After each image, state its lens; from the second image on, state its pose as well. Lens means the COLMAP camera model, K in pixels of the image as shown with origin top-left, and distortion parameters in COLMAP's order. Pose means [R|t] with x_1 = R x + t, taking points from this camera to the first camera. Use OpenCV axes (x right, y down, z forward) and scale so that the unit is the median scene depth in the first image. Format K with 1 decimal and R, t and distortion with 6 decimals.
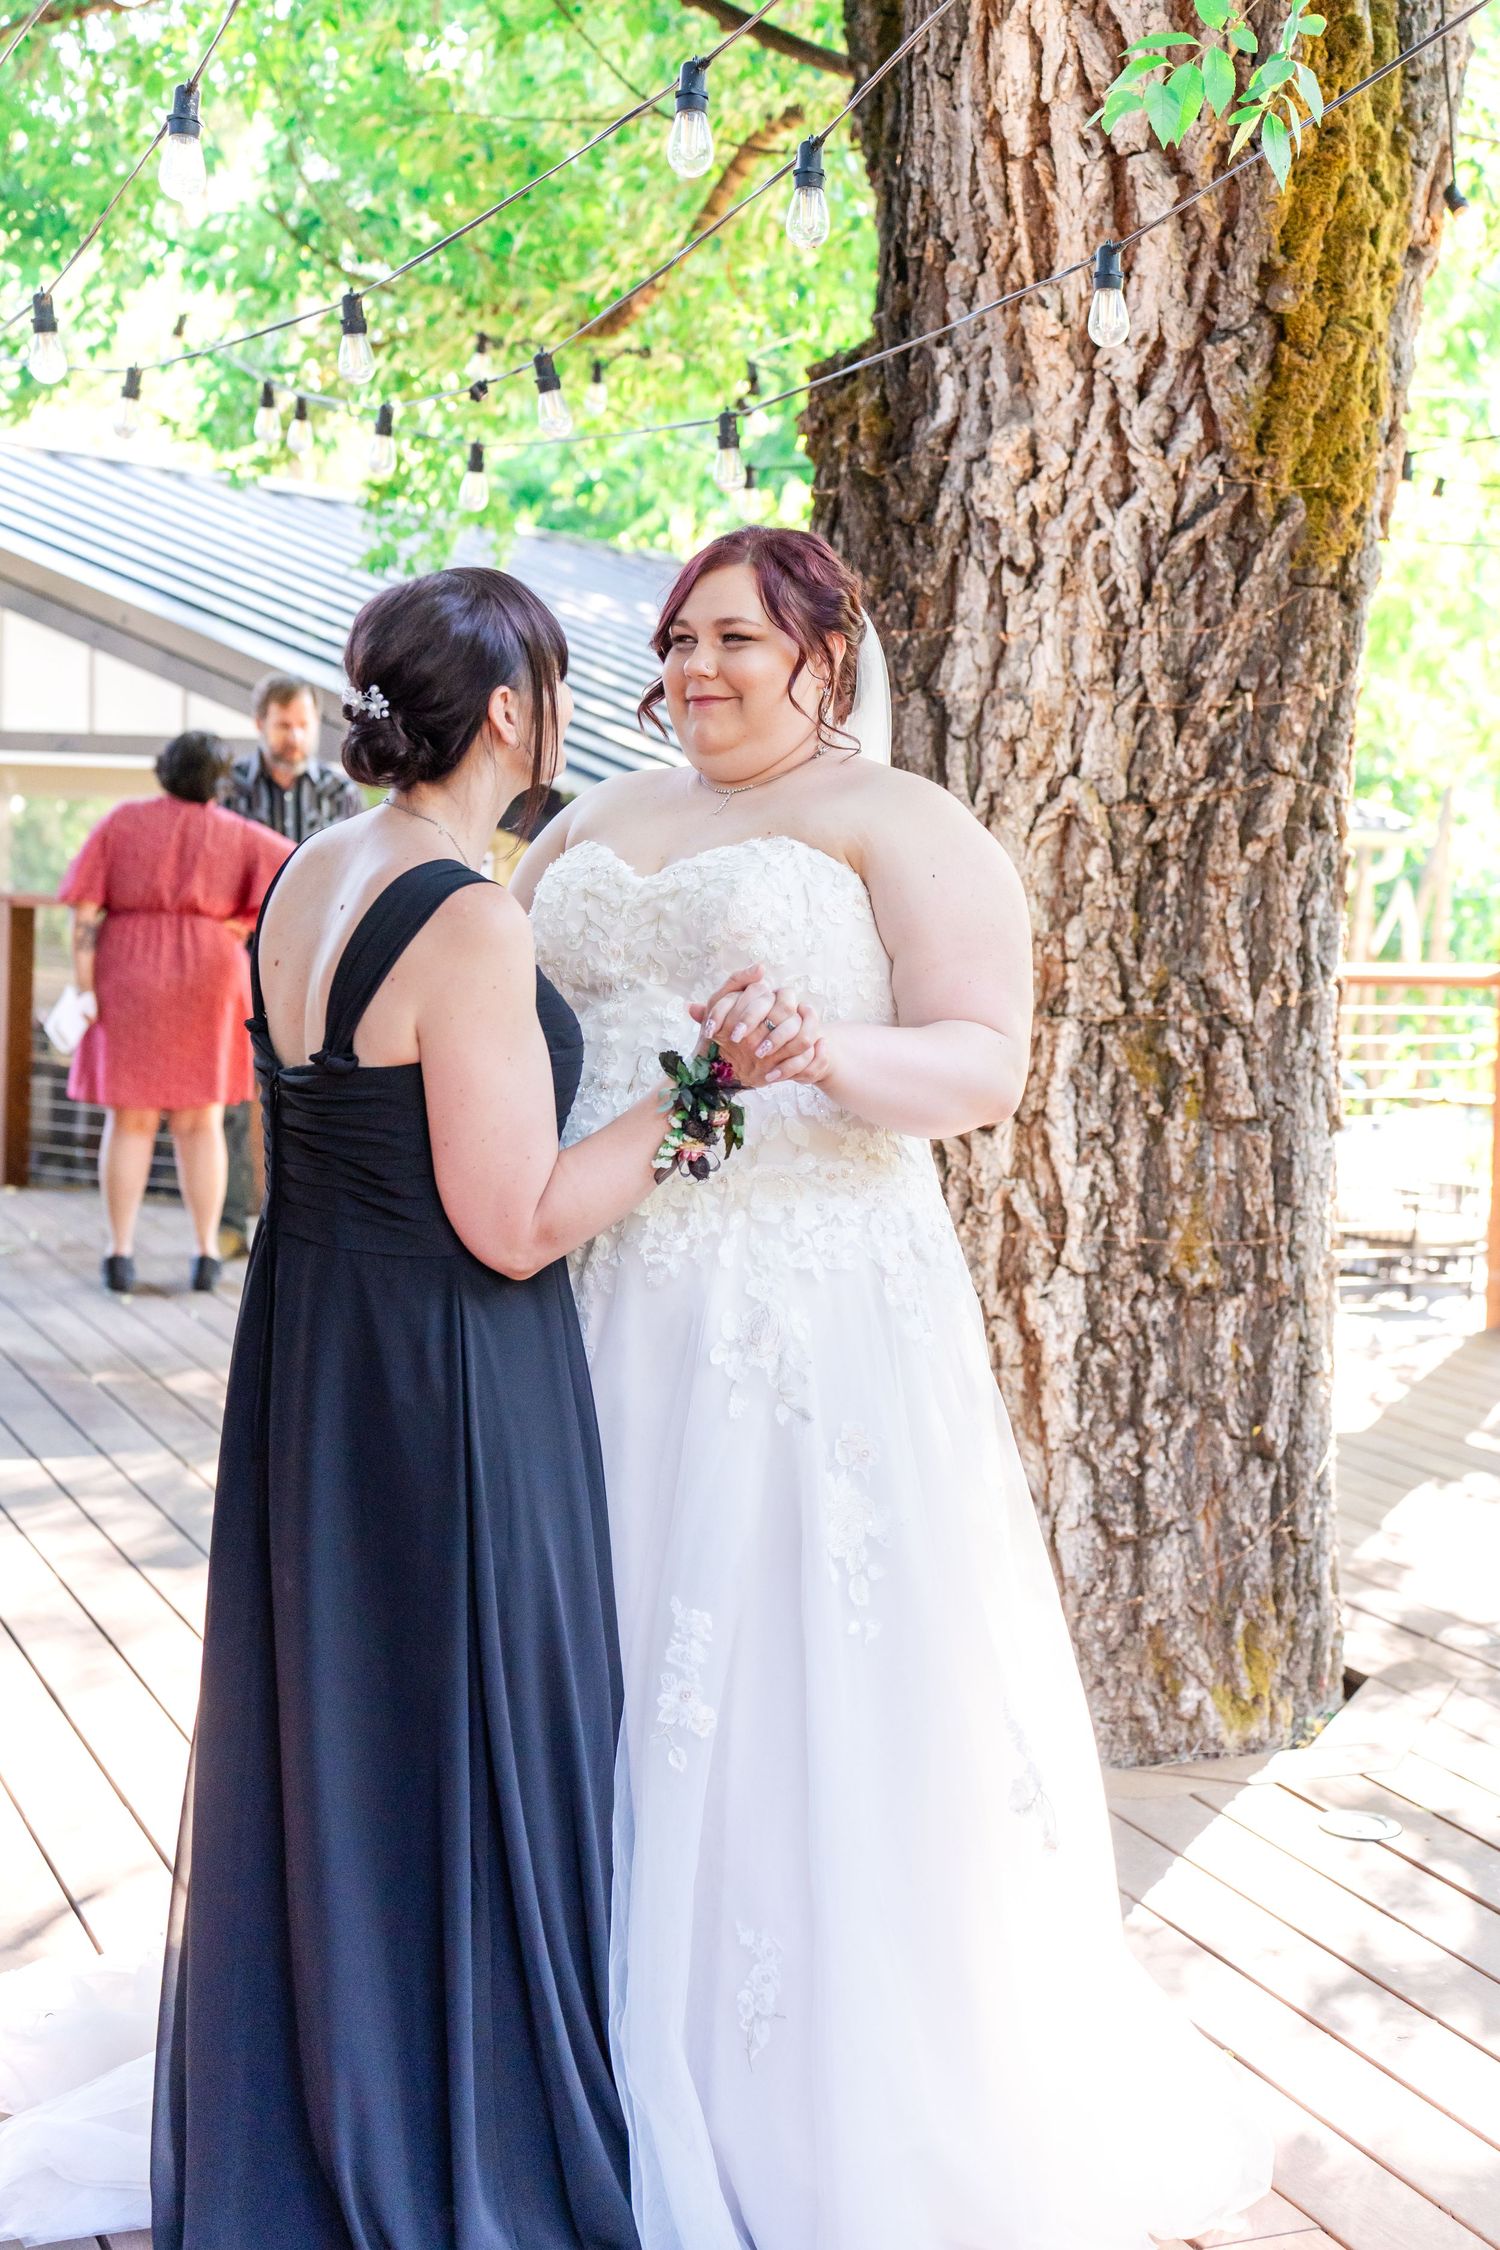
lens RADIAL K [[3107.4, 0, 753.6], [0, 3107.4, 1075.5], [0, 0, 1]] dist [0.016321, 0.022042]
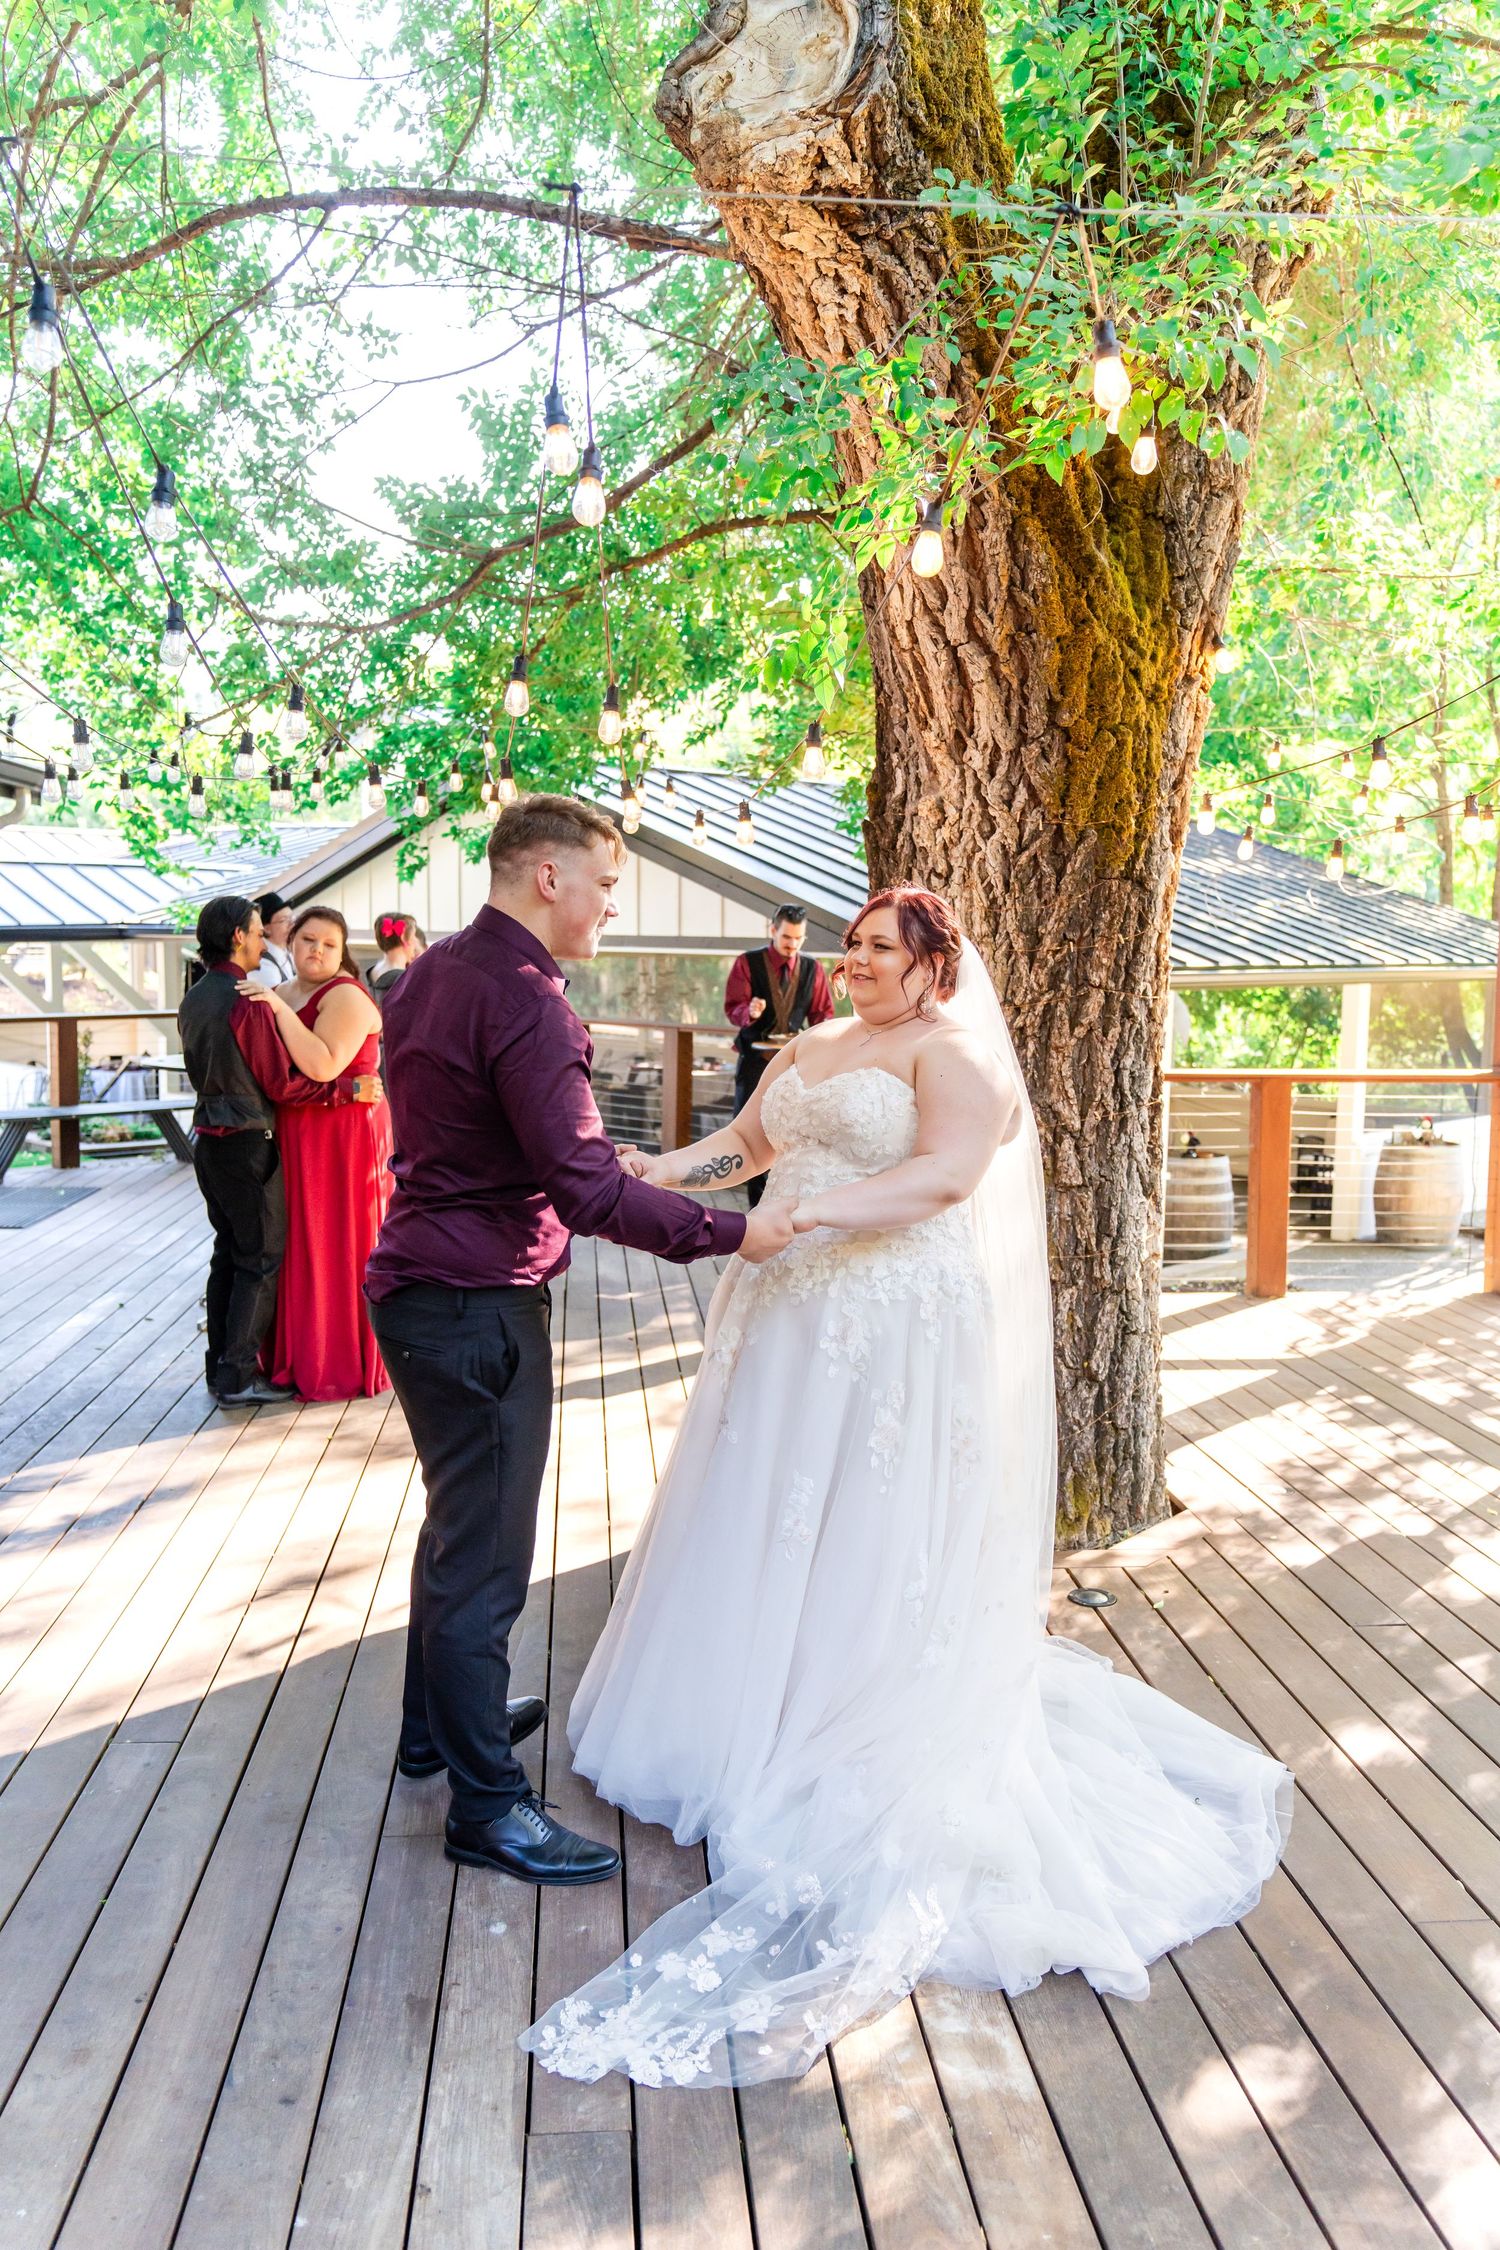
lens RADIAL K [[1774.3, 0, 750.0], [0, 1774.3, 1125.0], [0, 0, 1]] dist [0.010198, -0.004665]
pose [[0.951932, 0.010424, -0.306132, 0.292223], [-0.006021, 0.999864, 0.015322, -0.034593], [0.306251, -0.012742, 0.951866, -0.000539]]
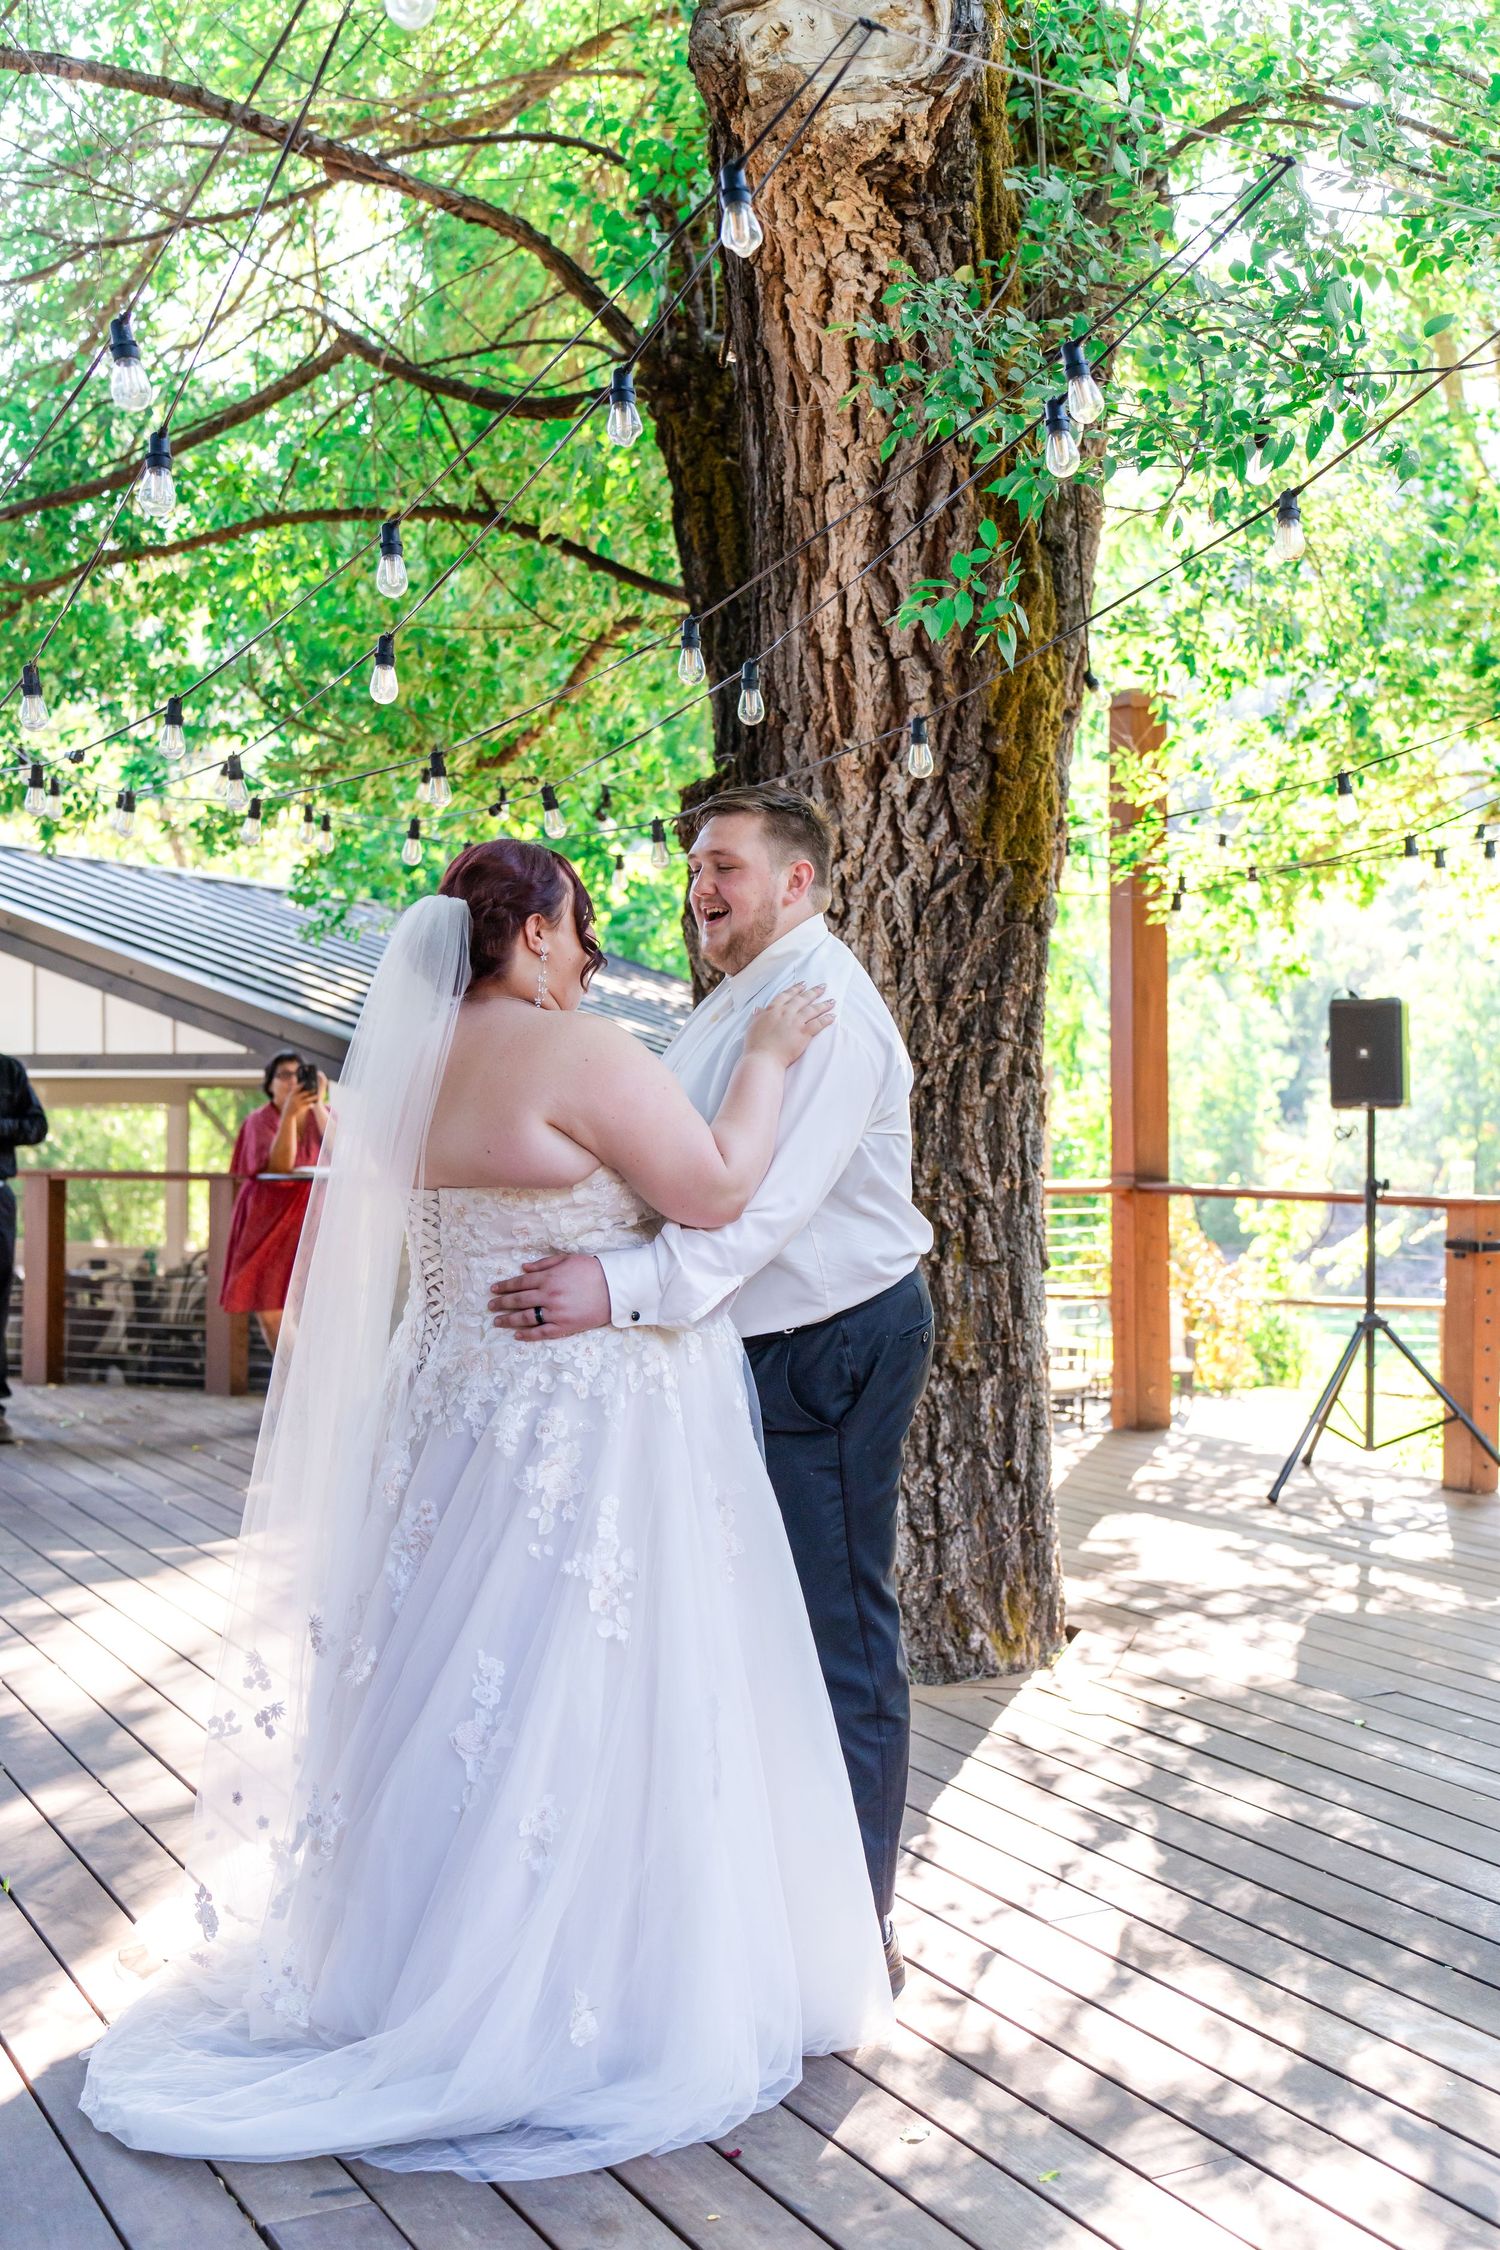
lens RADIAL K [[2346.5, 0, 750.0], [0, 2346.5, 1125.0], [0, 0, 1]] dist [0.016481, -0.004491]
pose [[0.994135, -0.033144, 0.102946, -0.081975], [0.041051, 0.996288, -0.075661, 0.030093], [-0.100056, 0.079443, 0.991805, -0.160743]]
